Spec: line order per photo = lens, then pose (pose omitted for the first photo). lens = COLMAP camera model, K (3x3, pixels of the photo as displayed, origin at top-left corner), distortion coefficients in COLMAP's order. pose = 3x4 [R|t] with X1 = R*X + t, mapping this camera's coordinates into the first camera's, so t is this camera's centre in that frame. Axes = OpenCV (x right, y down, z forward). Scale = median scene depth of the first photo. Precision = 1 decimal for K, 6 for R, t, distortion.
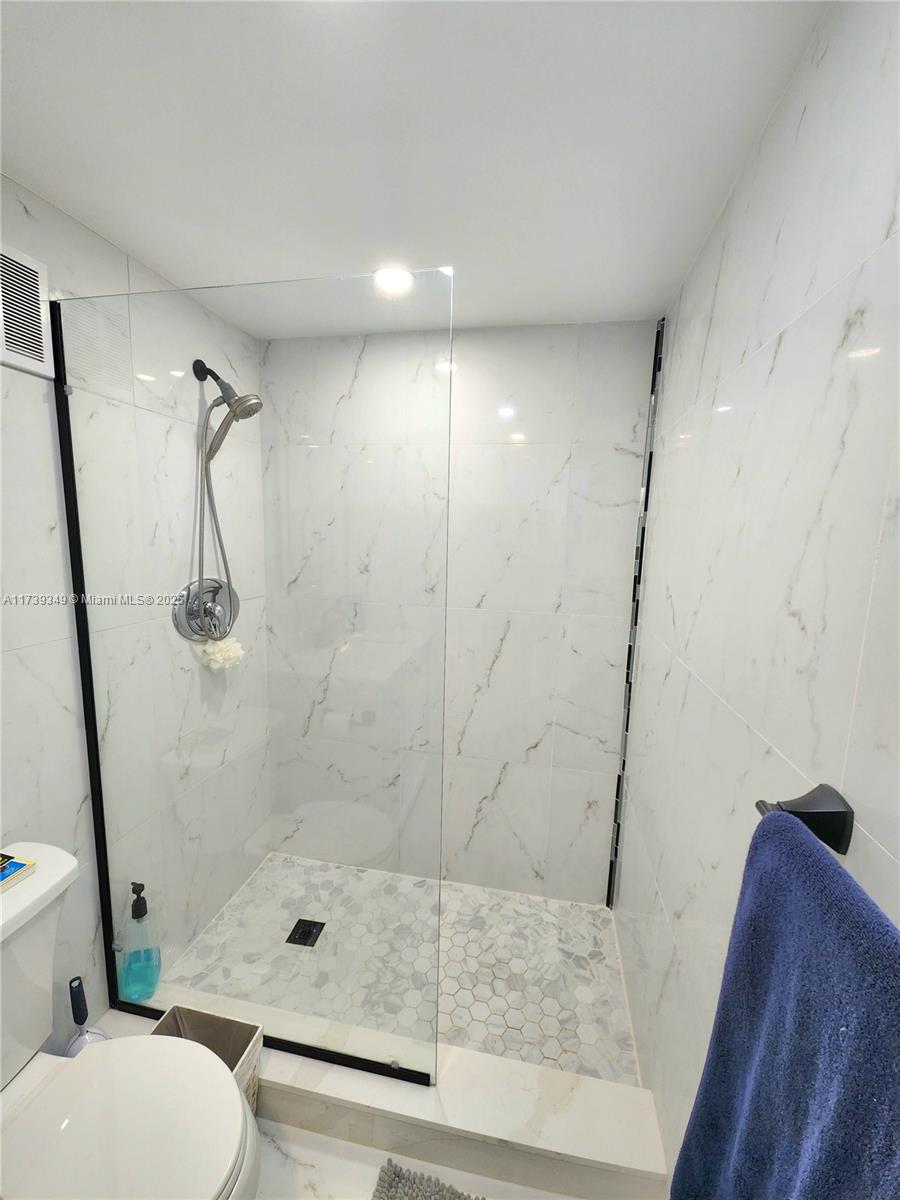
lens RADIAL K [[489.2, 0, 448.5], [0, 489.2, 607.5], [0, 0, 1]] dist [0.002332, -0.000061]
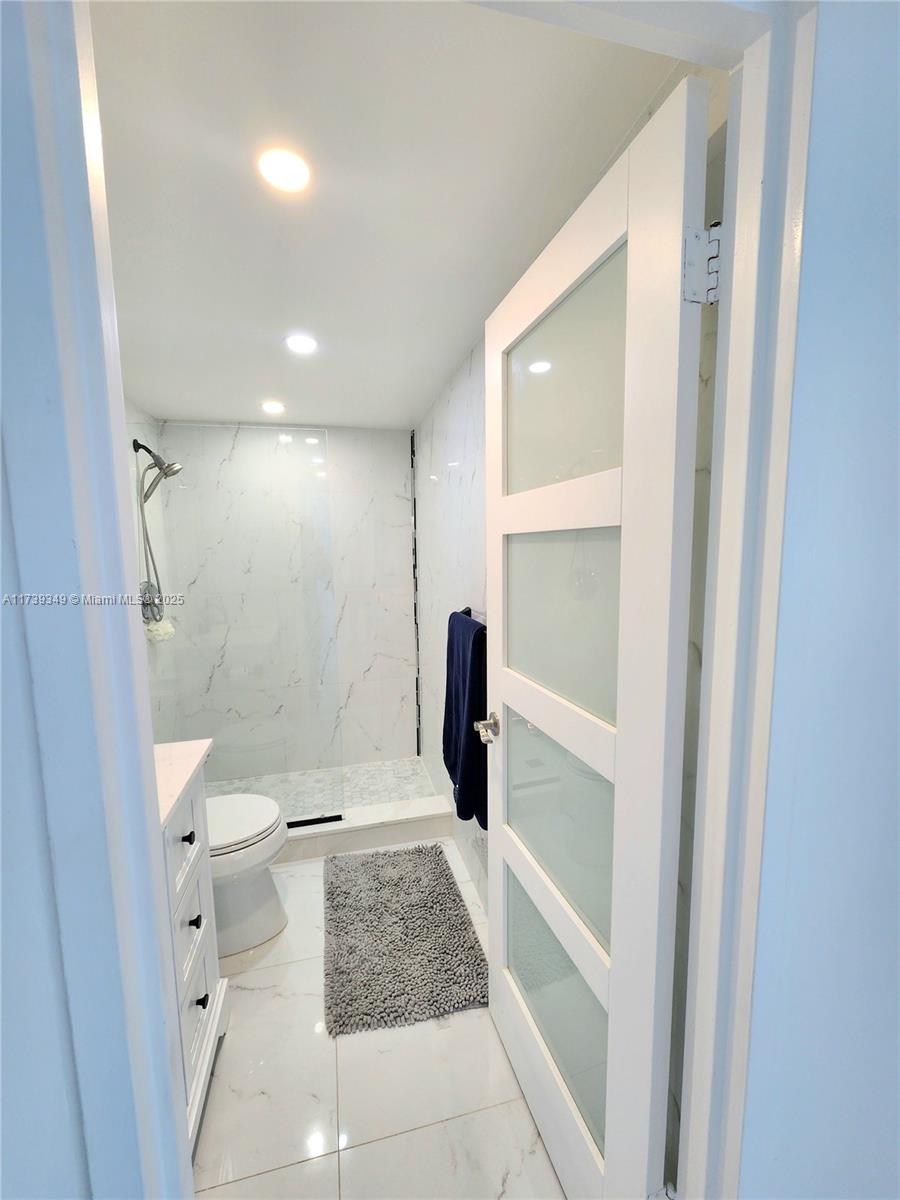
lens RADIAL K [[489.2, 0, 448.5], [0, 489.2, 607.5], [0, 0, 1]] dist [0.002332, -0.000061]
pose [[0.905856, -0.090339, 0.413841, -0.280227], [0.102322, 0.994728, -0.006829, 0.124908], [-0.411042, 0.048531, 0.910324, -0.732132]]
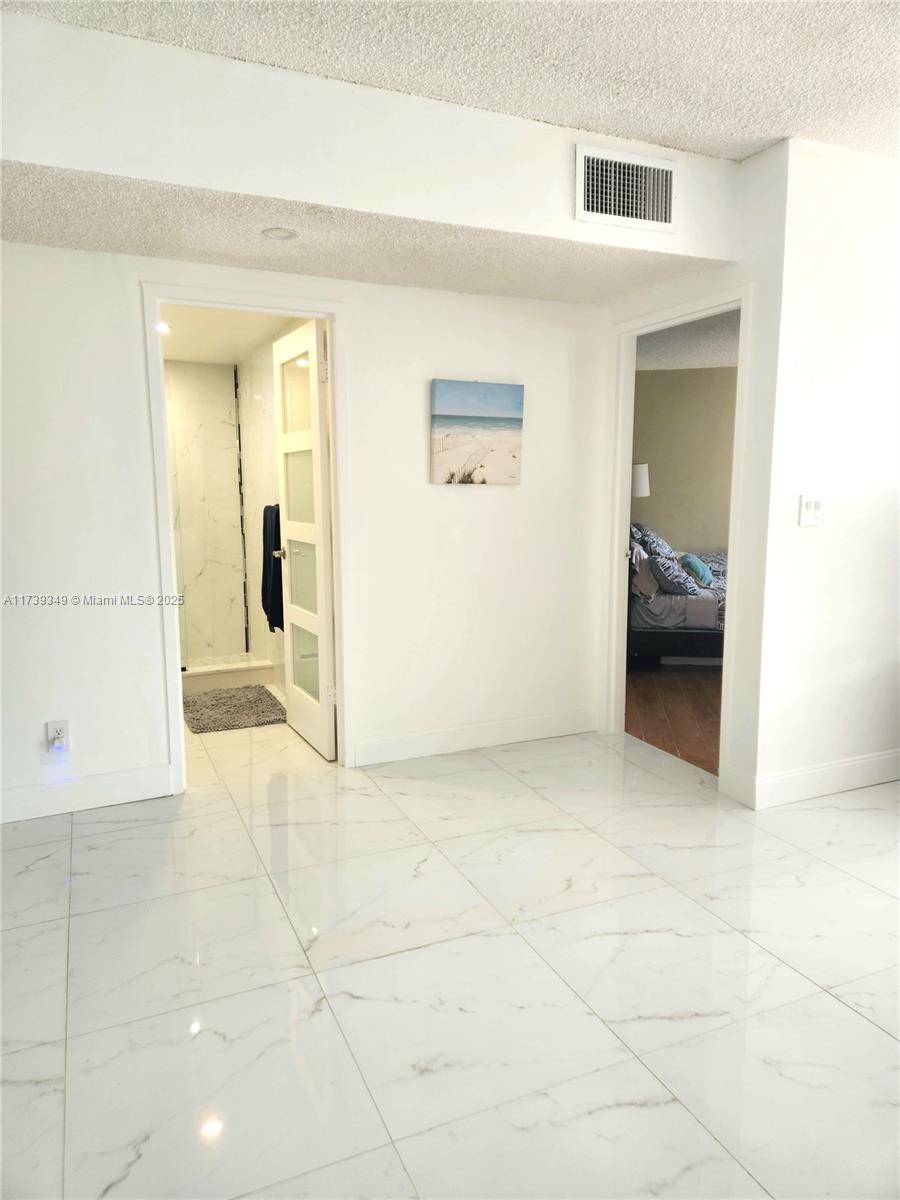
lens RADIAL K [[789.4, 0, 448.3], [0, 789.4, 593.5], [0, 0, 1]] dist [0.075736, -0.070971]
pose [[0.814411, -0.109142, 0.569932, -0.912182], [0.116337, 0.992922, 0.023904, 0.446828], [-0.568507, 0.046837, 0.821344, -2.361826]]
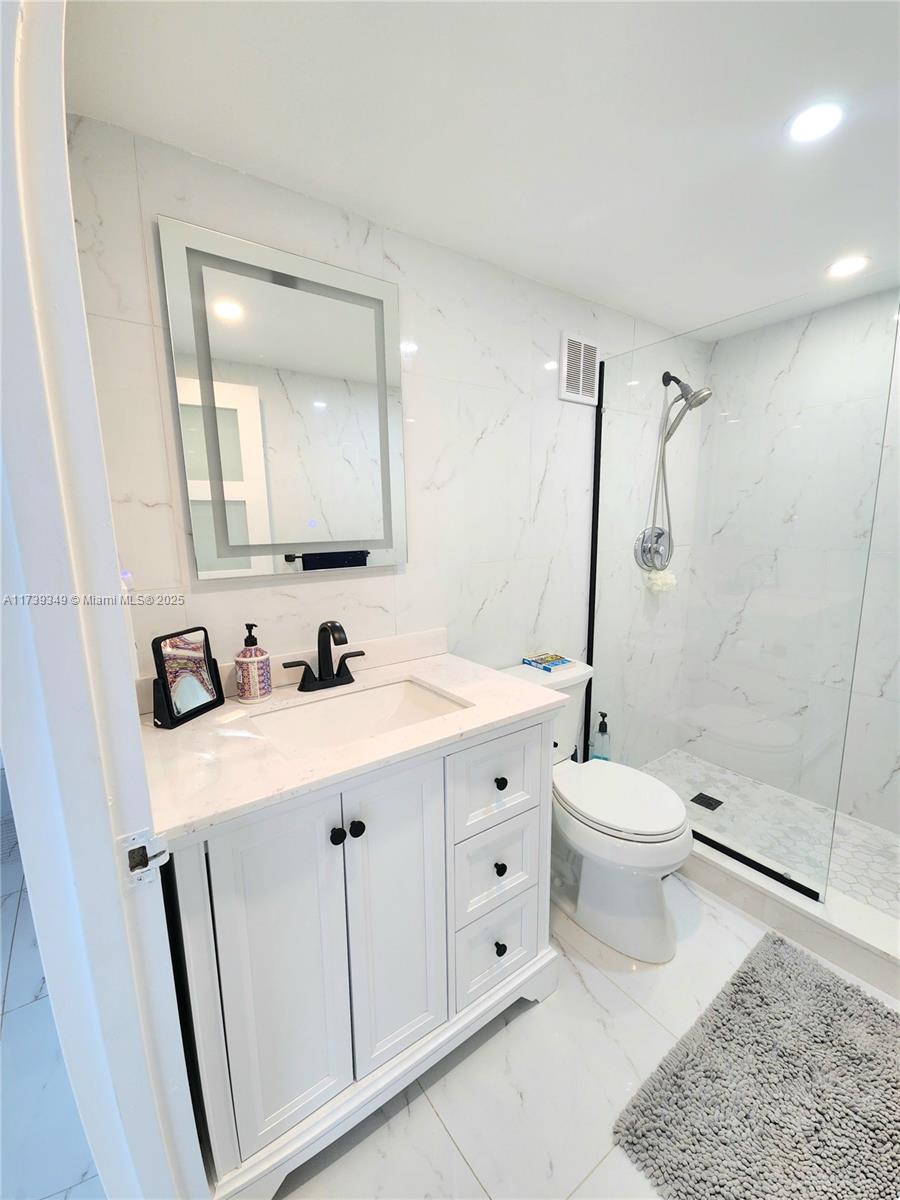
lens RADIAL K [[484.3, 0, 445.8], [0, 484.3, 606.2], [0, 0, 1]] dist [0.014781, -0.009235]
pose [[0.730618, 0.081250, -0.677935, 0.037198], [-0.067686, 0.996623, 0.046498, 0.145203], [0.679423, 0.011915, 0.733650, -0.444311]]
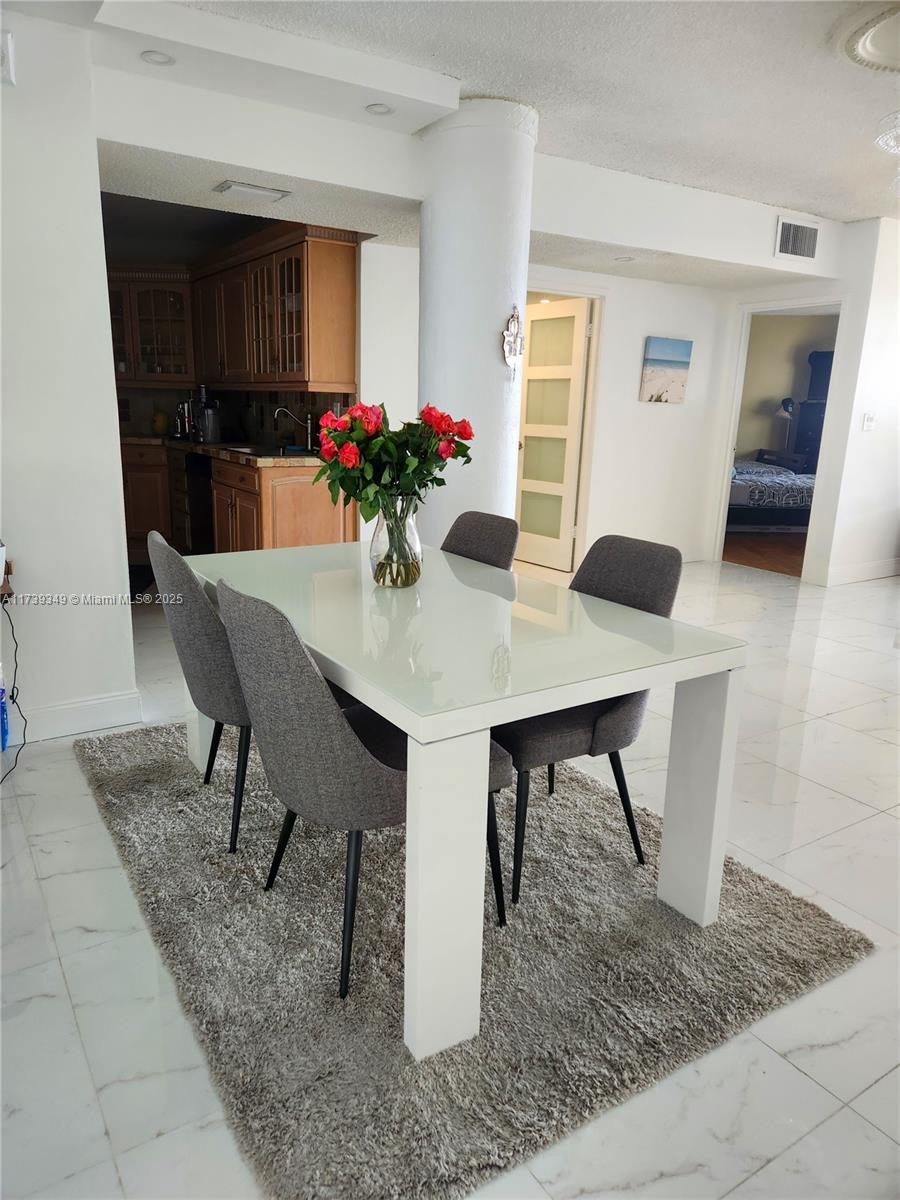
lens RADIAL K [[771.3, 0, 424.8], [0, 771.3, 605.0], [0, 0, 1]] dist [0.000328, -0.000051]
pose [[0.740544, -0.176780, 0.648338, -2.816282], [0.103705, 0.983285, 0.149655, 0.475497], [-0.663957, -0.043591, 0.746499, -2.556892]]
